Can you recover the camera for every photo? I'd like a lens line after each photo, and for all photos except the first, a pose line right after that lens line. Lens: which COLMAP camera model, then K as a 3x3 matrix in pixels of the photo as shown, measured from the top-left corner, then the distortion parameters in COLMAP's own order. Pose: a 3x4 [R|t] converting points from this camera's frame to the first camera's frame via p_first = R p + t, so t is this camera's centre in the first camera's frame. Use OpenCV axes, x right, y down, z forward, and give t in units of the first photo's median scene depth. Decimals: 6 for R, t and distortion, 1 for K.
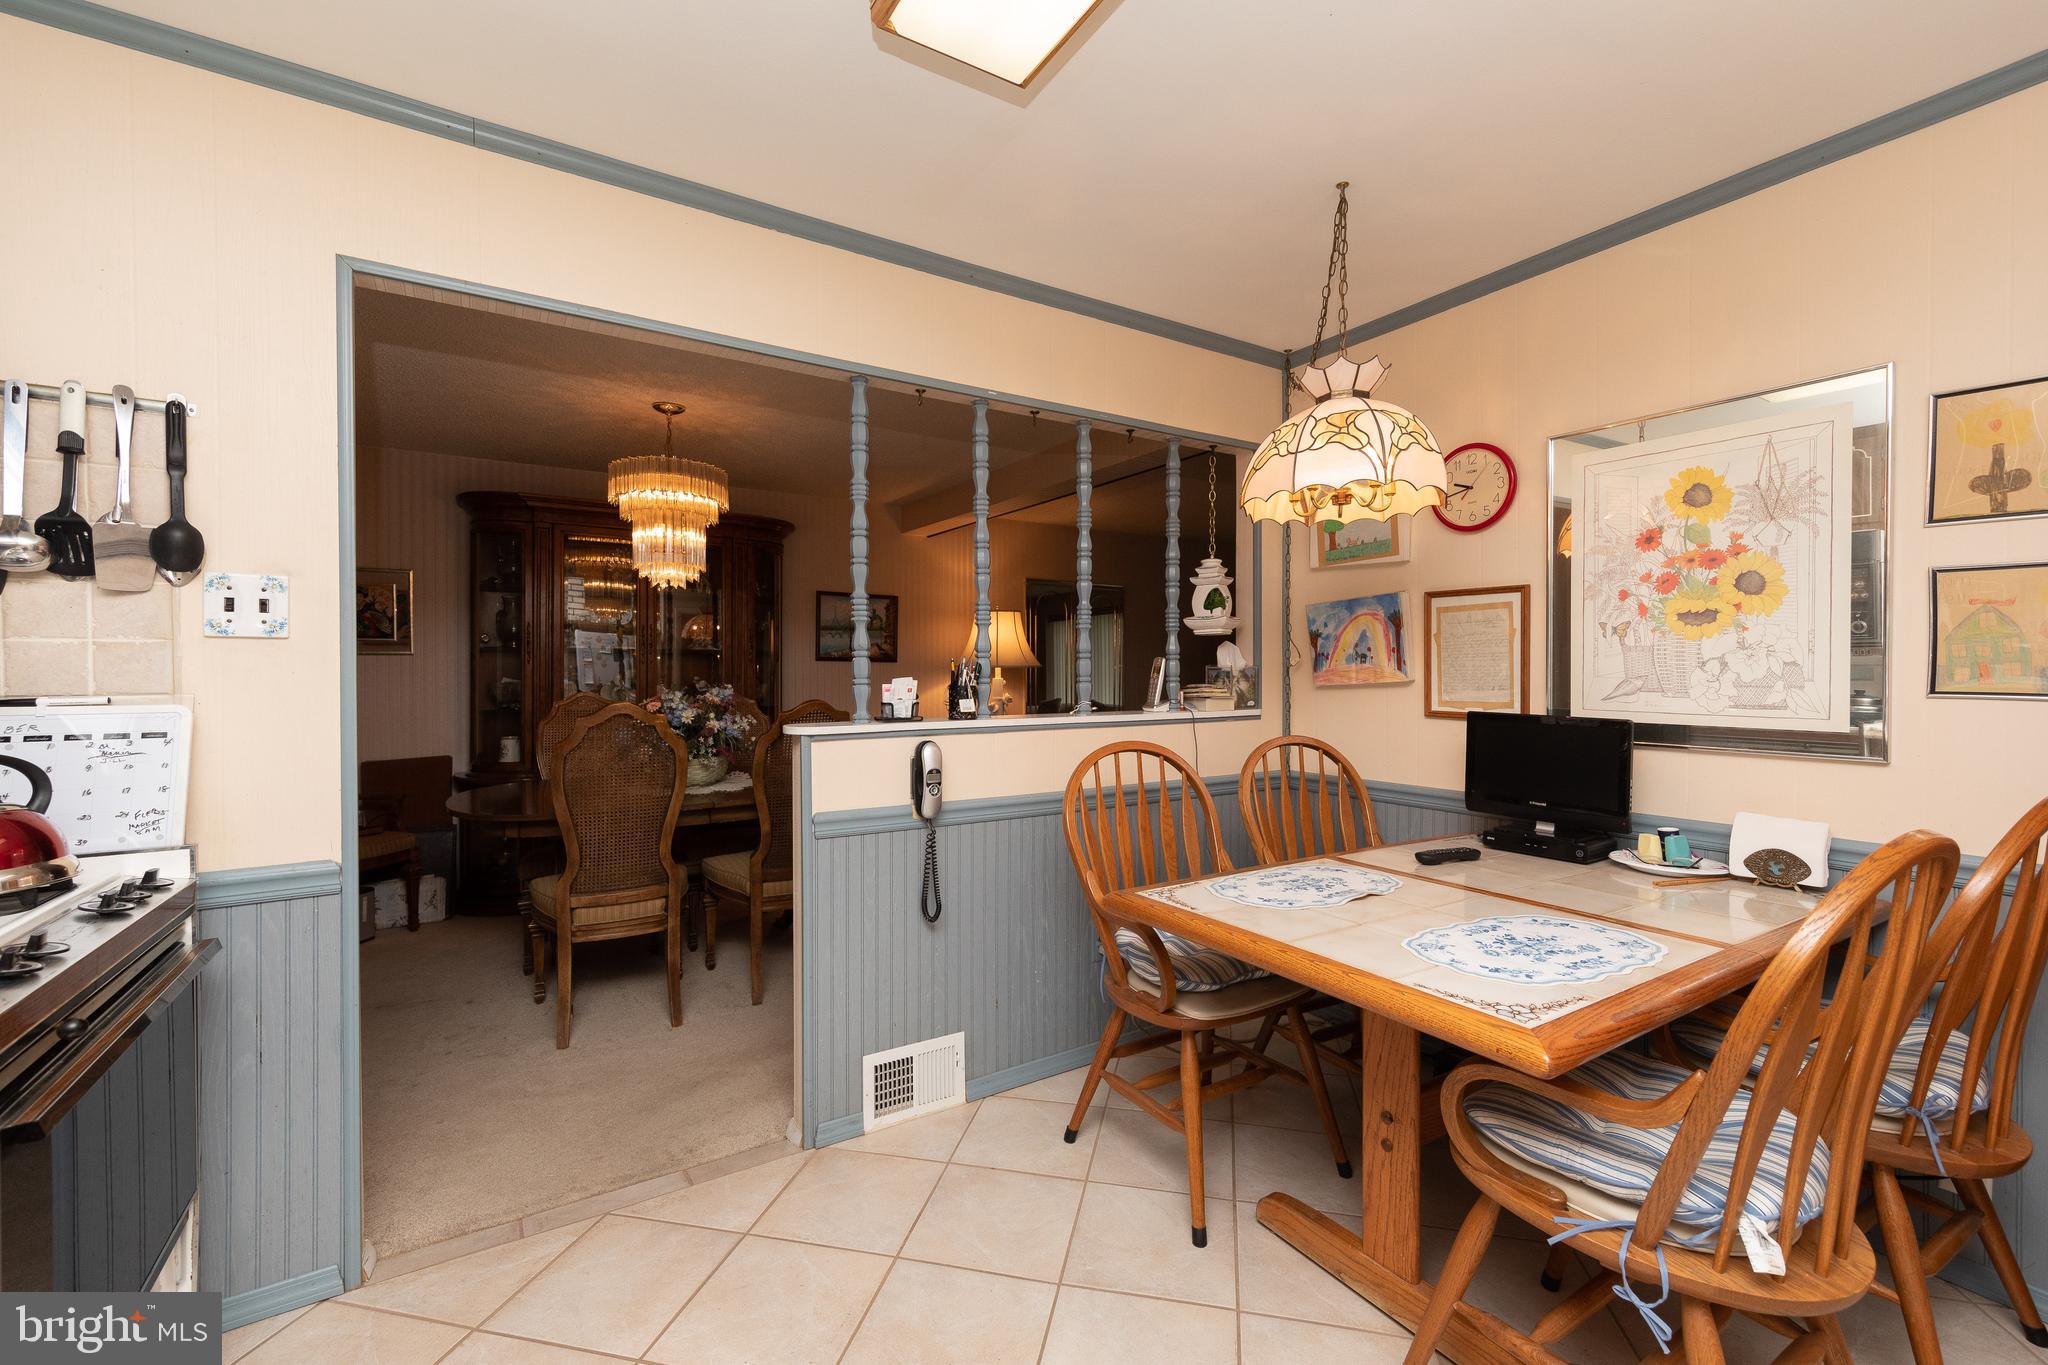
lens RADIAL K [[844.4, 0, 1024.0], [0, 844.4, 682.5], [0, 0, 1]] dist [0.001928, 0.000108]
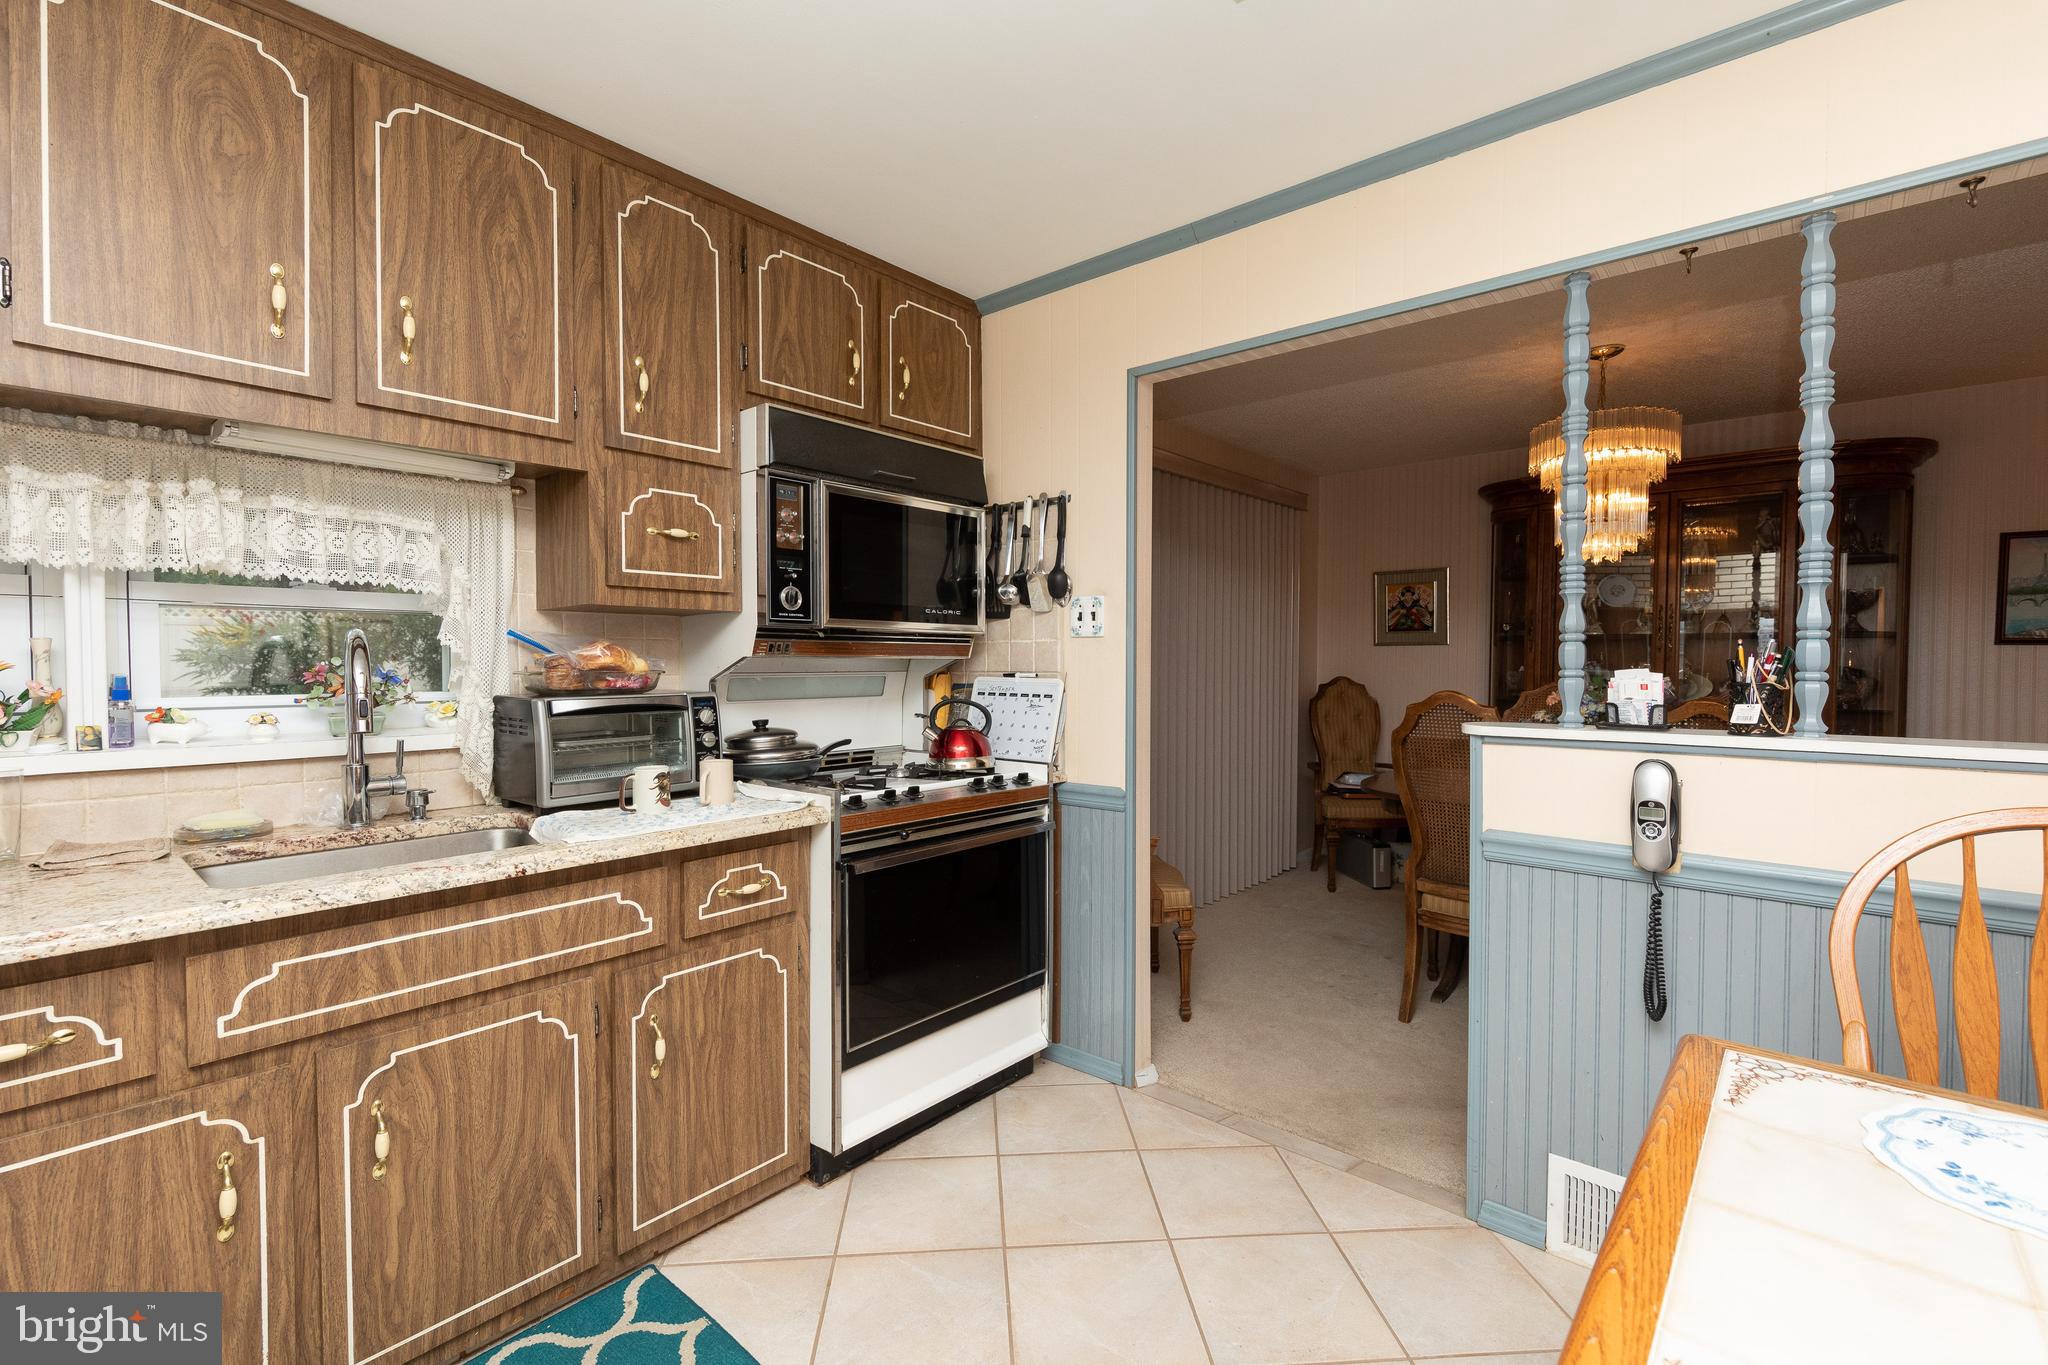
lens RADIAL K [[884.9, 0, 1024.0], [0, 884.9, 682.5], [0, 0, 1]] dist [0.000346, -0.000082]
pose [[0.290292, 0.026344, -0.956575, 0.541664], [-0.015852, 0.999616, 0.022718, -0.003798], [0.956807, 0.008568, 0.290598, 0.361668]]
